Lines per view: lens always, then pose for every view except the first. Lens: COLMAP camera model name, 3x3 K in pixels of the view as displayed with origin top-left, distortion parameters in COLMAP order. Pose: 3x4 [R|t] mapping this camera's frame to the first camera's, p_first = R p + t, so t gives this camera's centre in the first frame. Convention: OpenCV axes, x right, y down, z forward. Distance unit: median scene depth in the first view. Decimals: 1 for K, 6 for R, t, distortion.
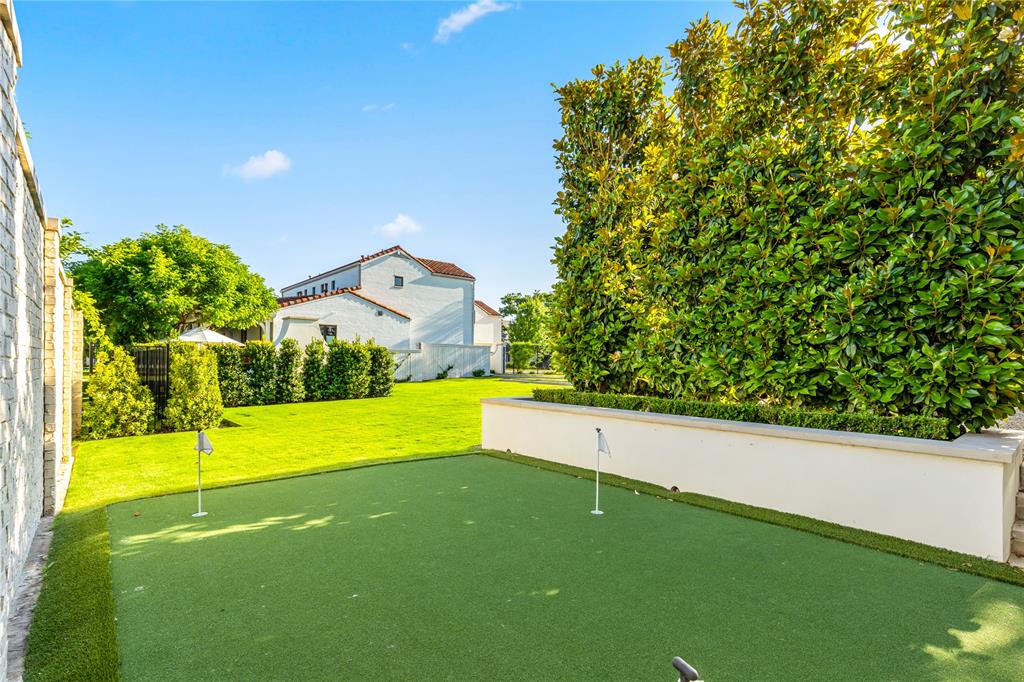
lens RADIAL K [[472.4, 0, 513.6], [0, 472.4, 364.3], [0, 0, 1]] dist [0.000473, -0.000035]
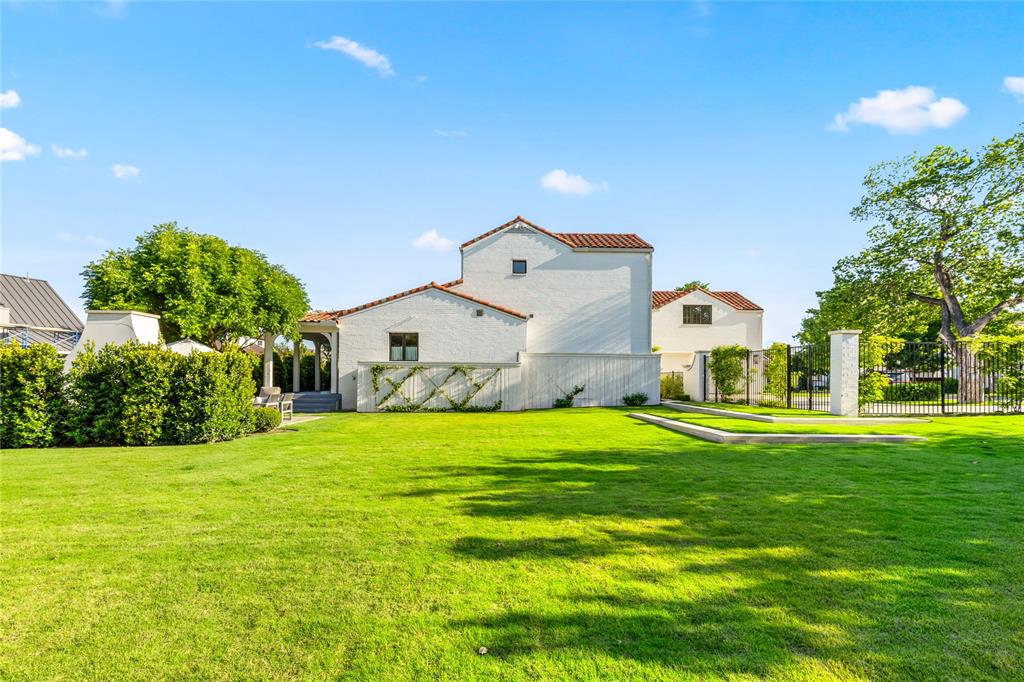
lens RADIAL K [[472.4, 0, 513.6], [0, 472.4, 364.3], [0, 0, 1]] dist [0.000473, -0.000035]
pose [[0.761923, -0.022730, -0.647268, 0.209553], [-0.004170, 0.999191, -0.039997, -0.001989], [0.647654, 0.033174, 0.761212, 0.473178]]
